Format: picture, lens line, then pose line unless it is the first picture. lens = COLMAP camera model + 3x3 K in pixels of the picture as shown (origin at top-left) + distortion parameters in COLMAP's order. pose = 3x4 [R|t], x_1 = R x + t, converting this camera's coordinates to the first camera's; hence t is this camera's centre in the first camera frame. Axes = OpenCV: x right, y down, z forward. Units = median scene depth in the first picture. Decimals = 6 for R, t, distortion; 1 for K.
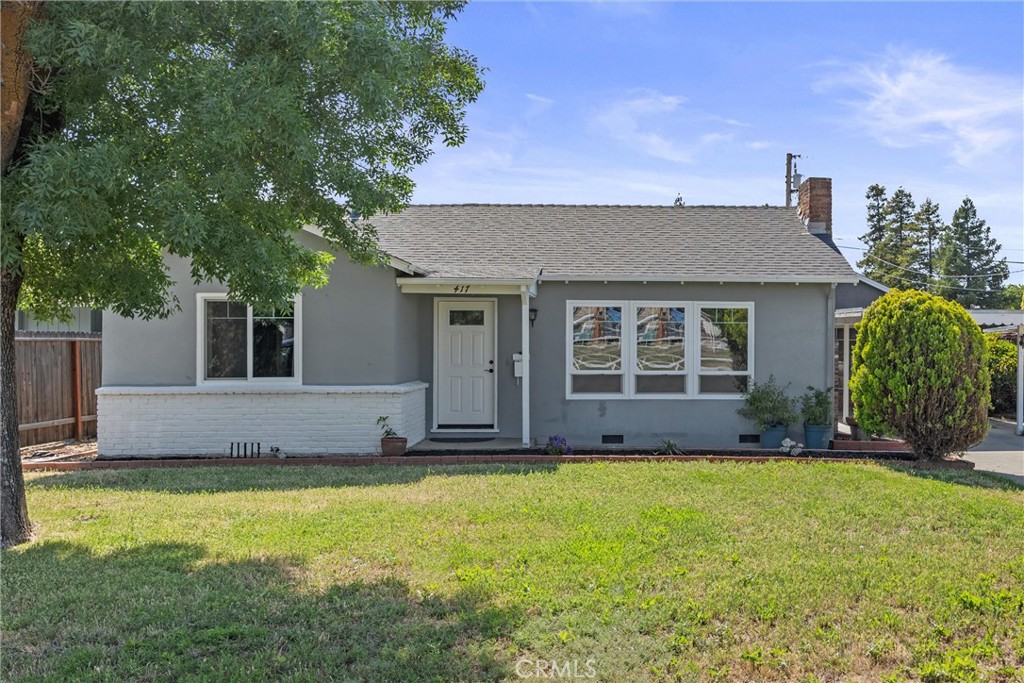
lens RADIAL K [[856.1, 0, 512.4], [0, 856.1, 344.4], [0, 0, 1]] dist [-0.005160, -0.000081]
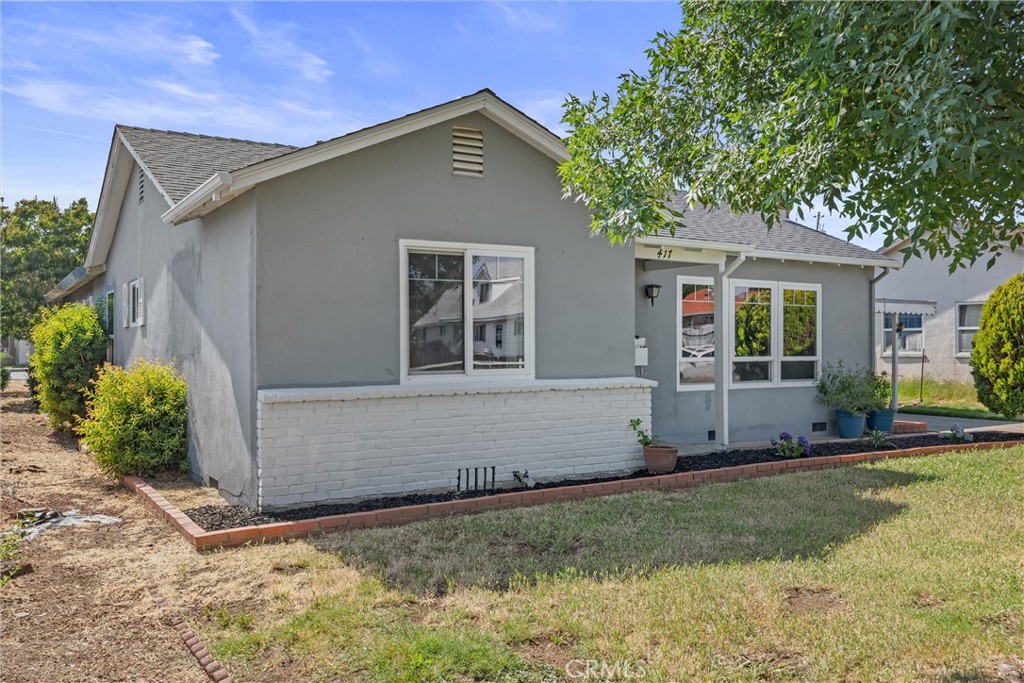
lens RADIAL K [[856.1, 0, 511.9], [0, 856.1, 339.8], [0, 0, 1]] dist [-0.005160, -0.000081]
pose [[0.878239, -0.002067, 0.478218, -0.595560], [0.003725, 0.999990, -0.002518, 0.017050], [-0.478208, 0.003992, 0.878238, 0.395804]]
